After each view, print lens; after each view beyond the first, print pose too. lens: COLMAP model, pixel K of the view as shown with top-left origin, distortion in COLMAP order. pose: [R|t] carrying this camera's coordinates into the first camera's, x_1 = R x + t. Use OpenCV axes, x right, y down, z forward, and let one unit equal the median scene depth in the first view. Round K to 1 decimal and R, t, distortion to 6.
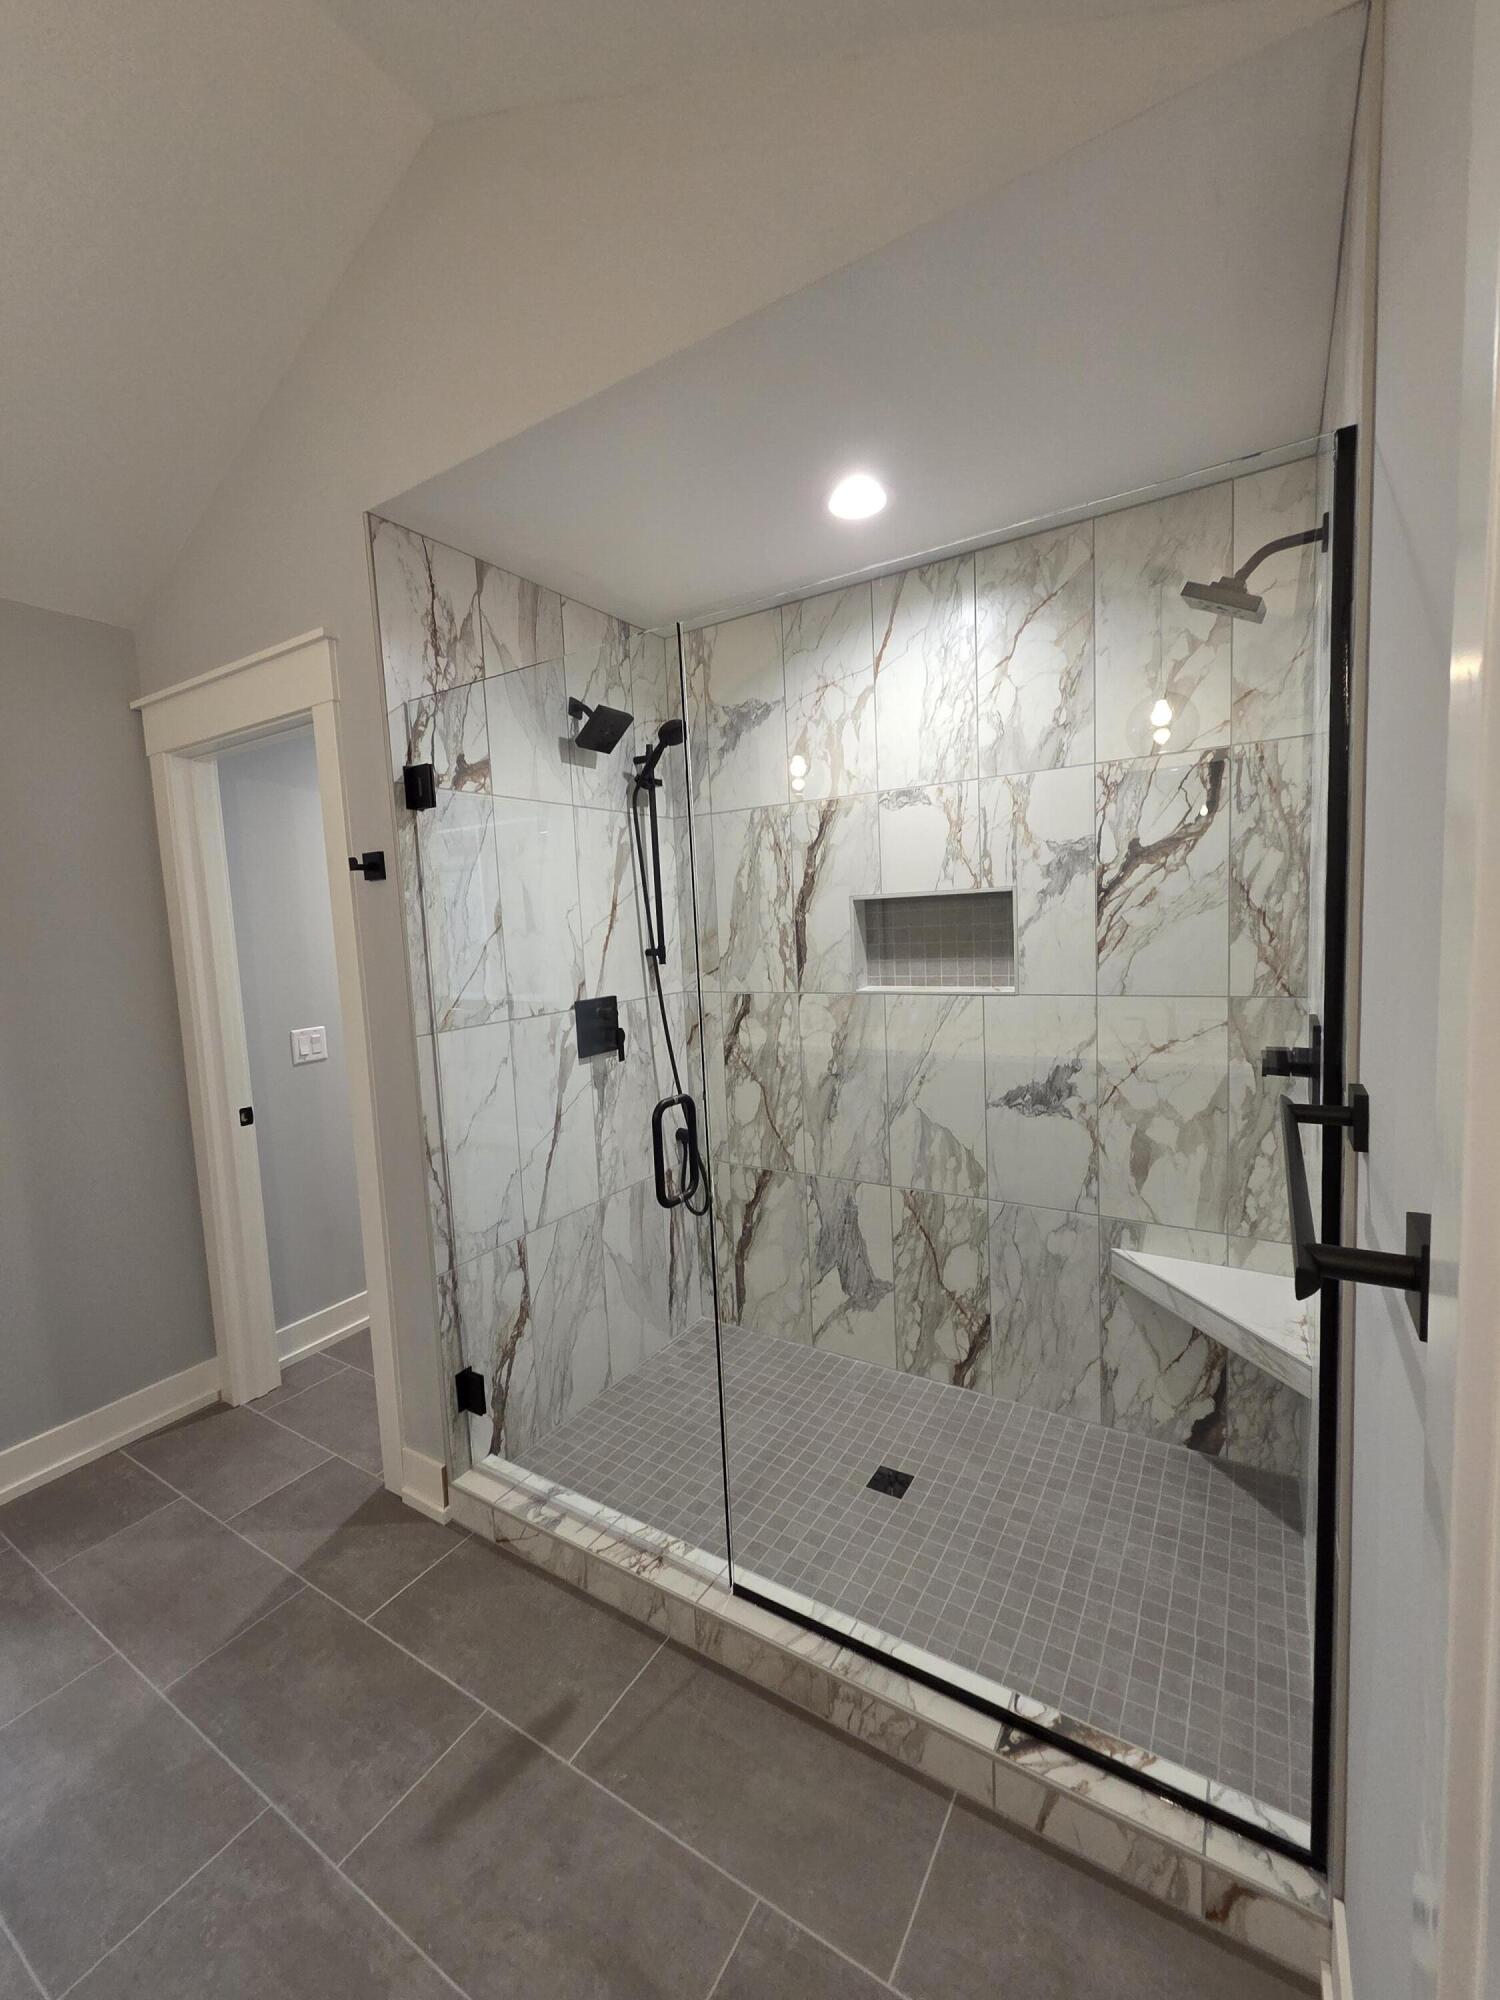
lens RADIAL K [[816.2, 0, 748.3], [0, 816.2, 989.6], [0, 0, 1]] dist [0.002151, -0.000010]
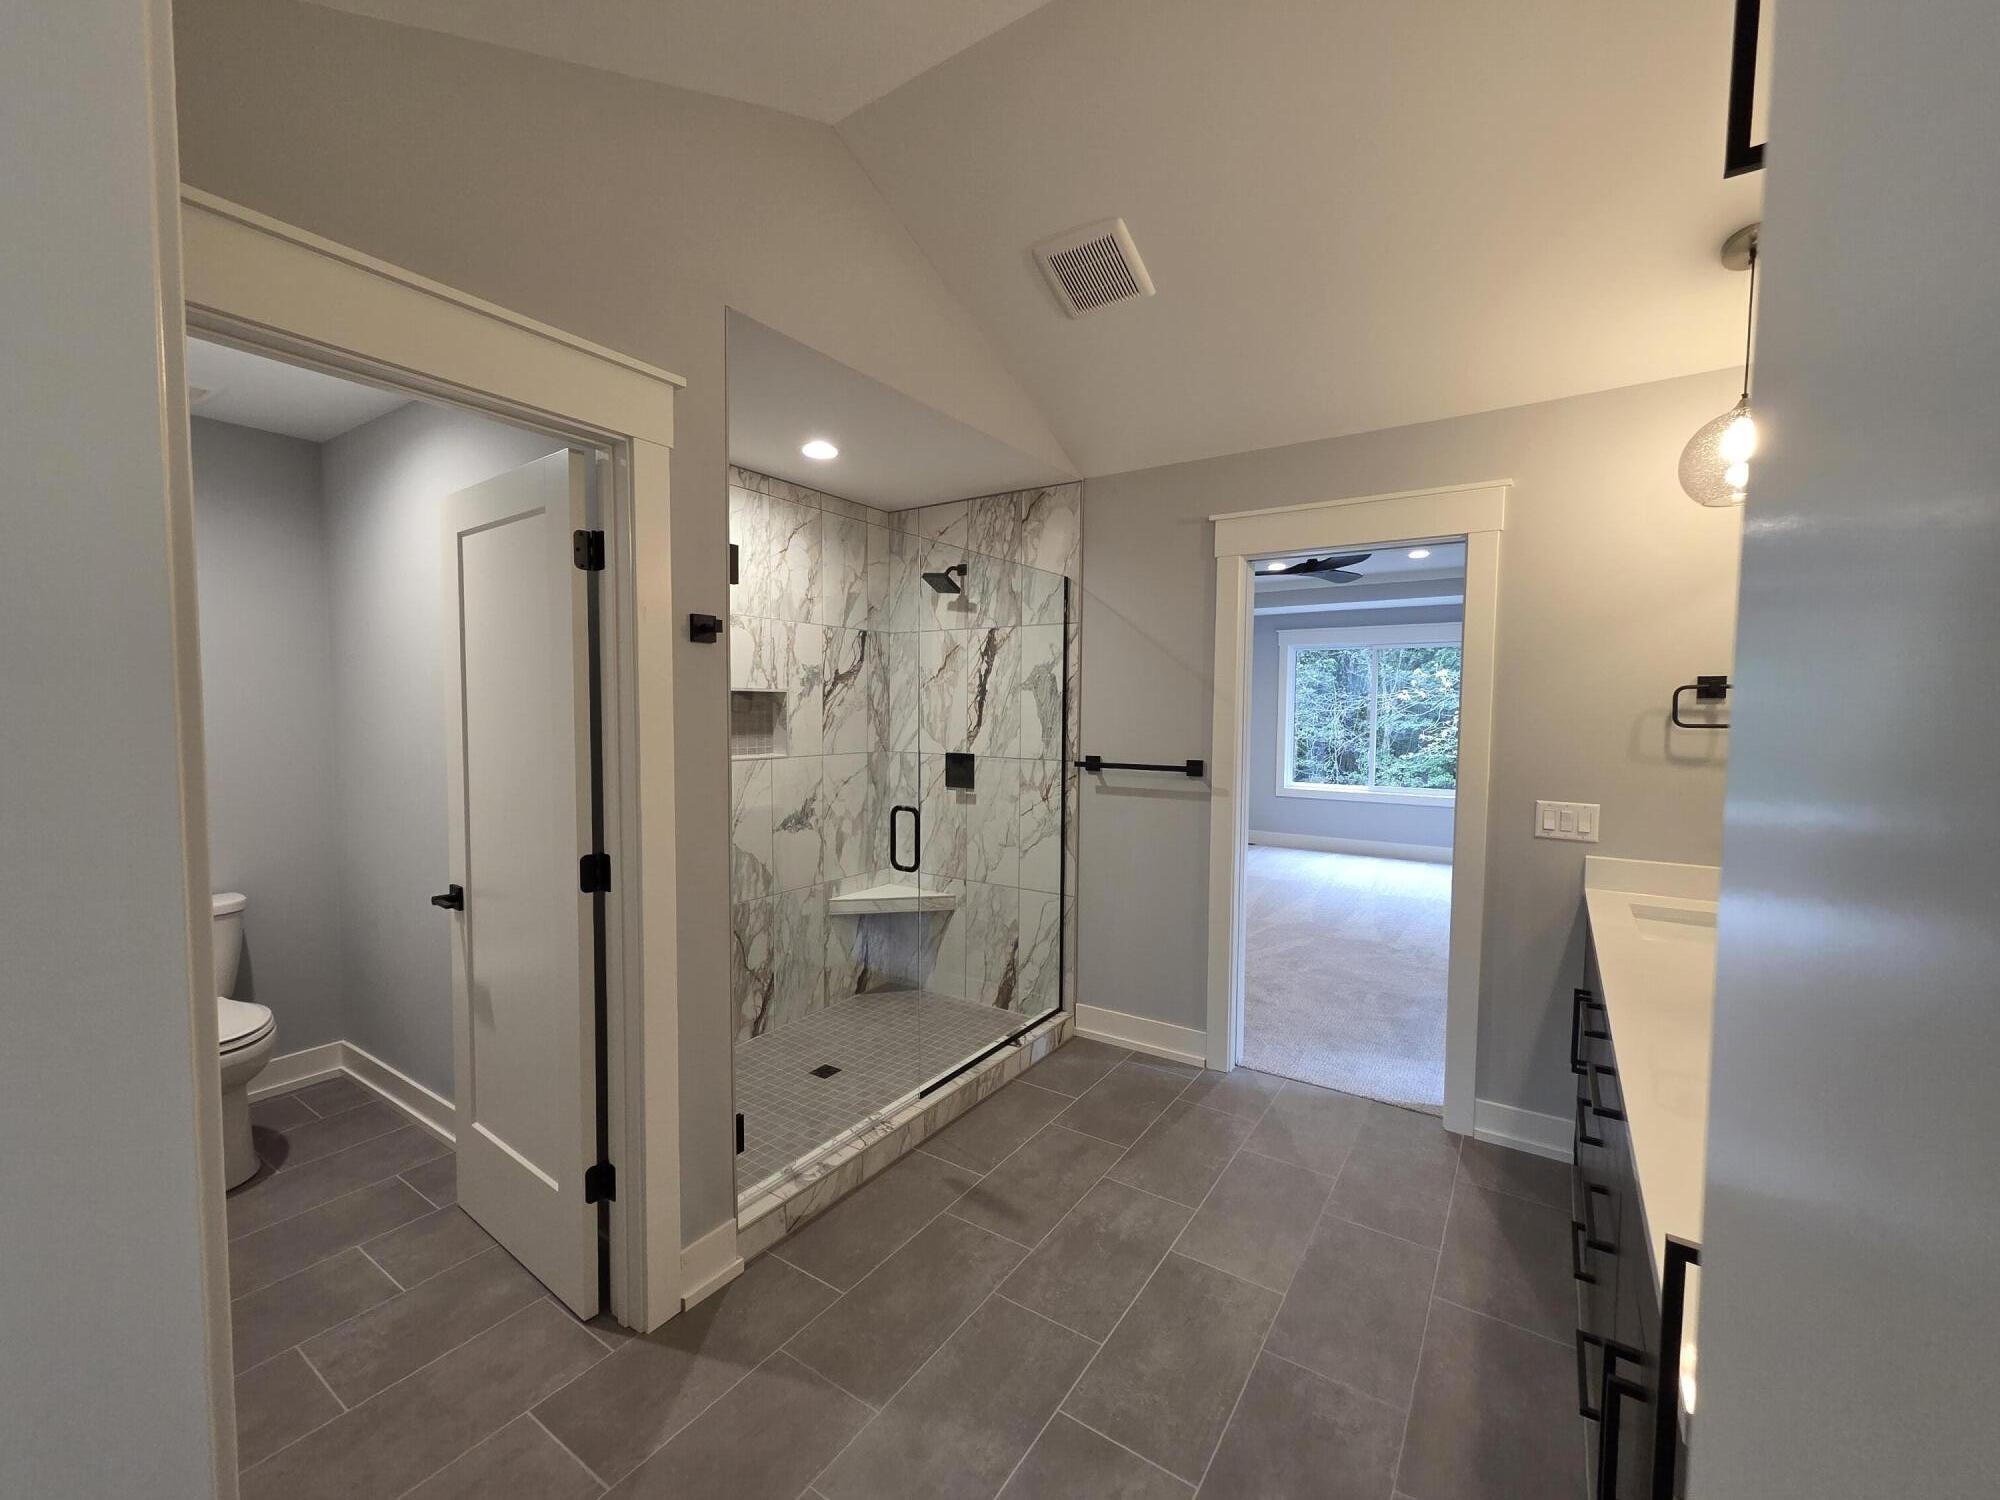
lens RADIAL K [[816.2, 0, 996.9], [0, 816.2, 756.8], [0, 0, 1]] dist [0.002151, -0.000010]
pose [[0.031469, -0.009208, 0.999462, -1.342444], [0.085131, 0.996349, 0.006499, 0.031786], [-0.995873, 0.084881, 0.032138, 0.579765]]
